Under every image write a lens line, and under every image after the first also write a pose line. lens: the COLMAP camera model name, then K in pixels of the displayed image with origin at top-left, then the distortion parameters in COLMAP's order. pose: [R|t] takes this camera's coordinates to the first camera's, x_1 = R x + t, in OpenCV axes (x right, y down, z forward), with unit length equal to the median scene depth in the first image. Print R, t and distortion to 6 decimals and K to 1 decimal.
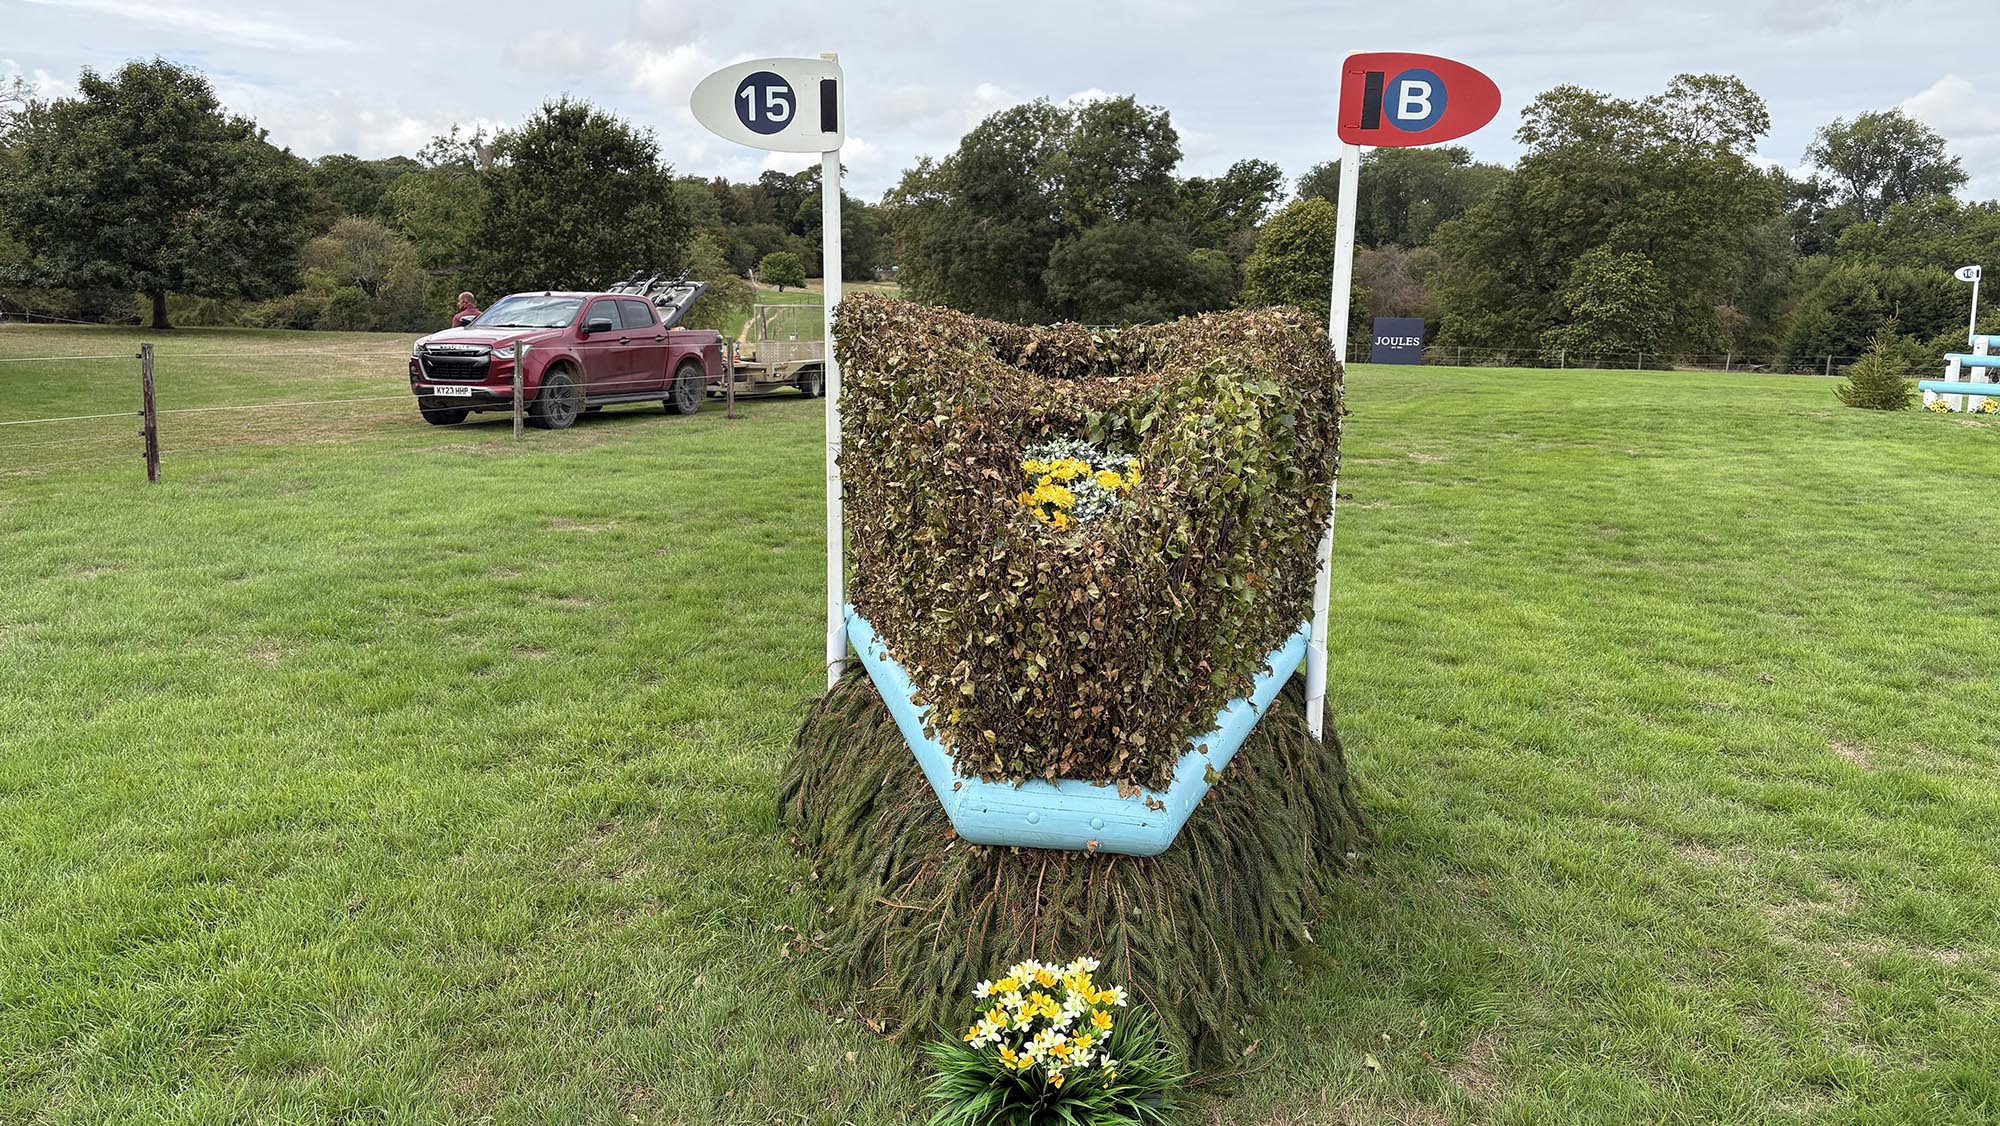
lens RADIAL K [[1519.1, 0, 1036.7], [0, 1519.1, 556.9], [0, 0, 1]] dist [-0.001599, -0.003639]
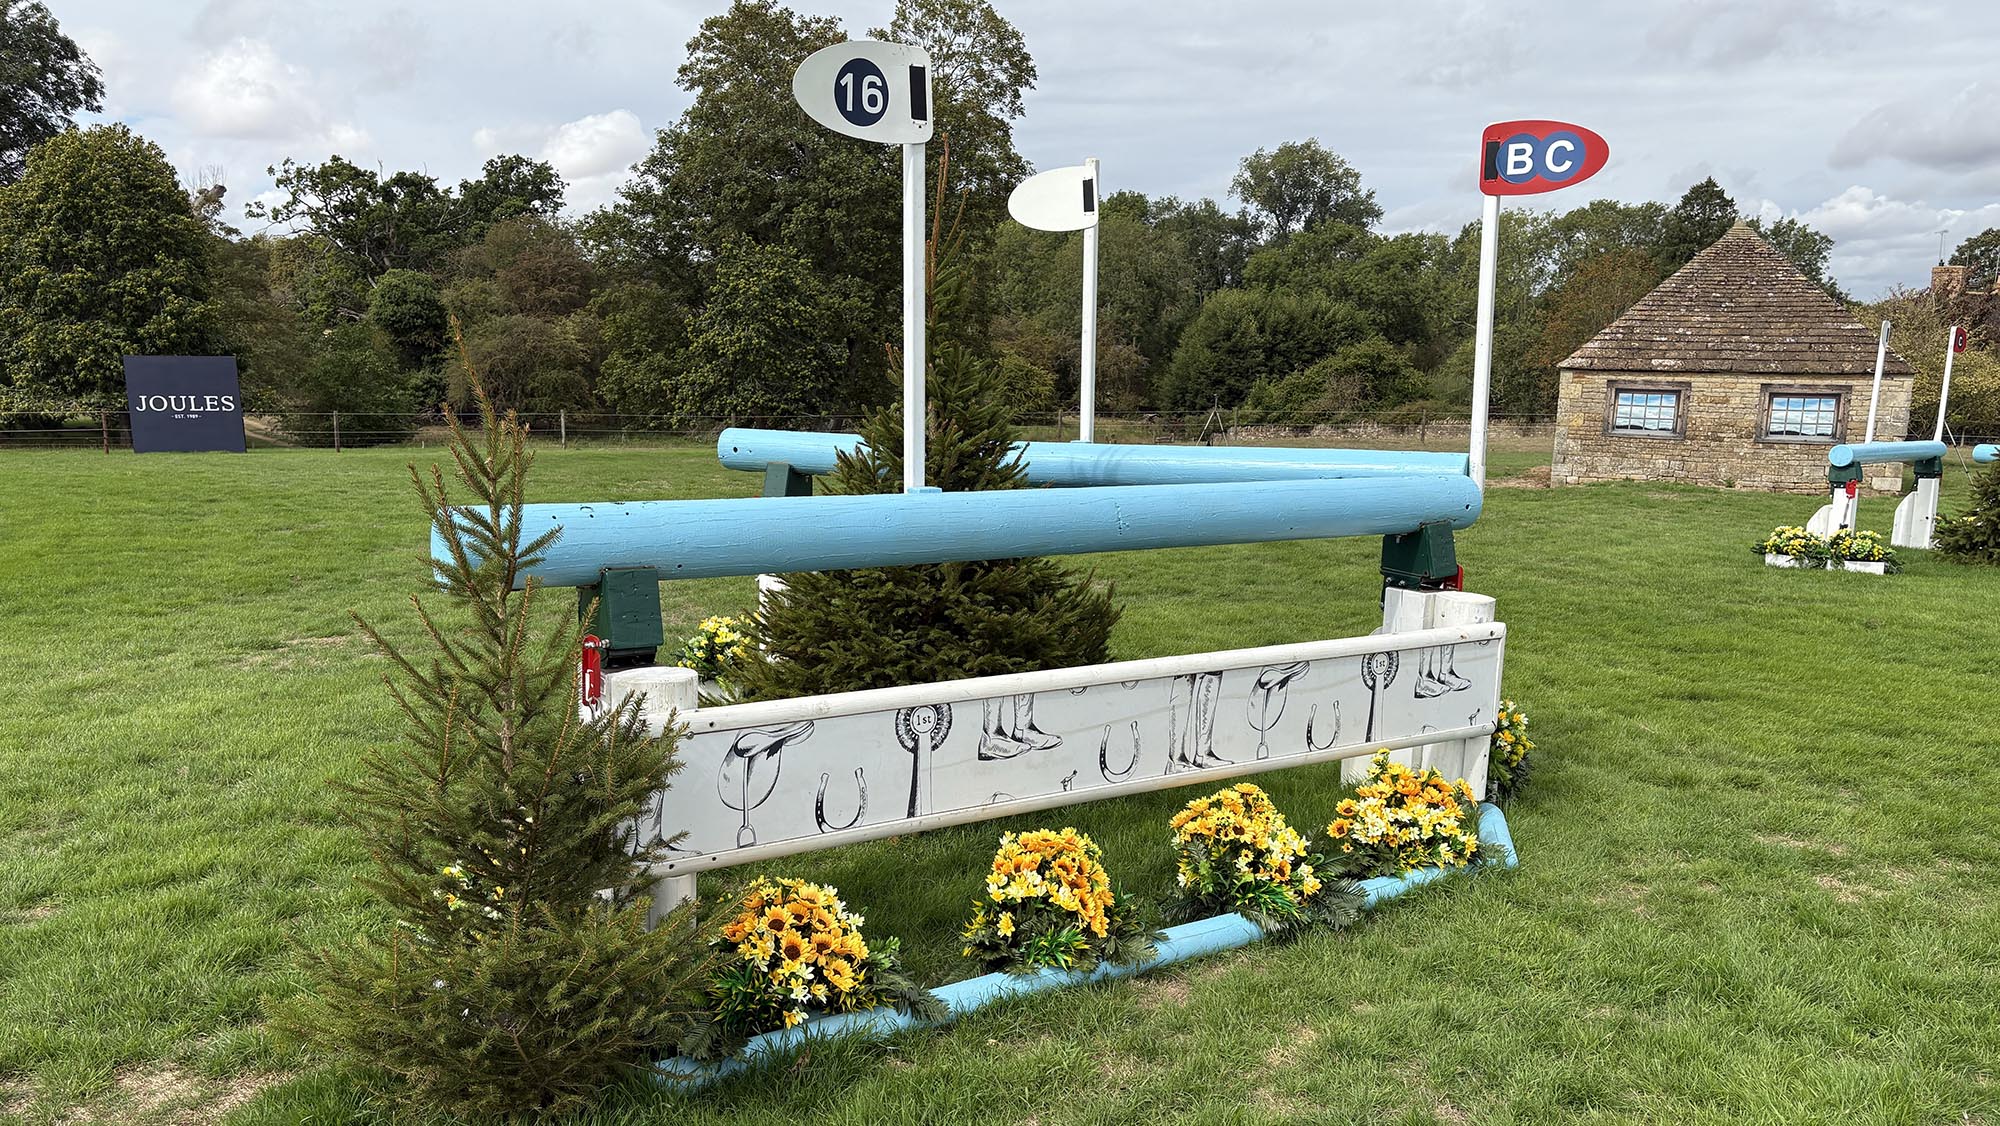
lens RADIAL K [[1531.3, 0, 995.2], [0, 1531.3, 640.3], [0, 0, 1]] dist [0.005632, 0.001428]
pose [[0.961107, -0.055775, 0.270486, 0.167586], [0.049854, 0.998344, 0.028717, -0.029913], [-0.271640, -0.014115, 0.962295, 0.209558]]
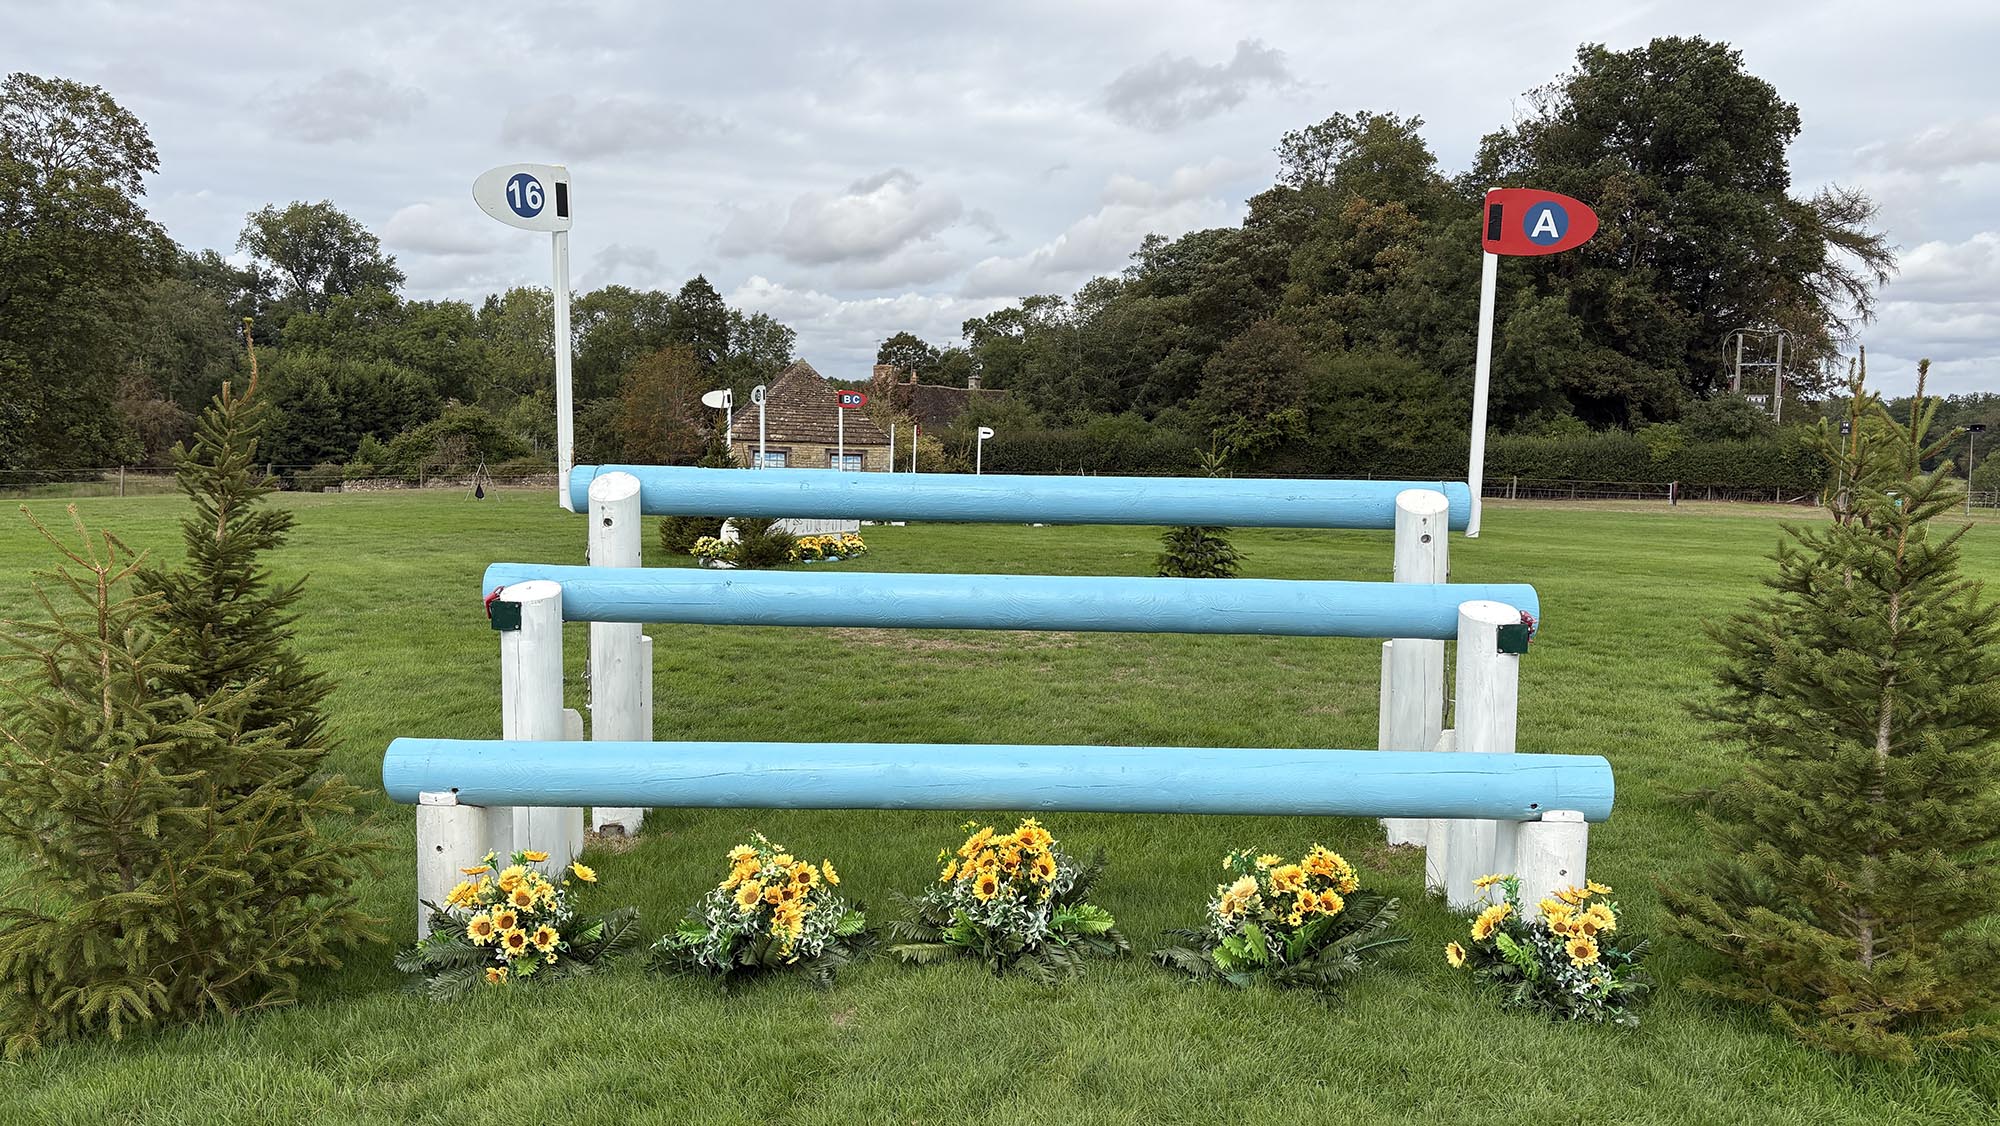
lens RADIAL K [[1504.1, 0, 1000.1], [0, 1504.1, 637.6], [0, 0, 1]] dist [0.001443, -0.002786]
pose [[0.613788, -0.105822, 0.782347, 0.081925], [0.113204, 0.992532, 0.045439, -0.021364], [-0.781313, 0.060675, 0.621183, 0.139579]]
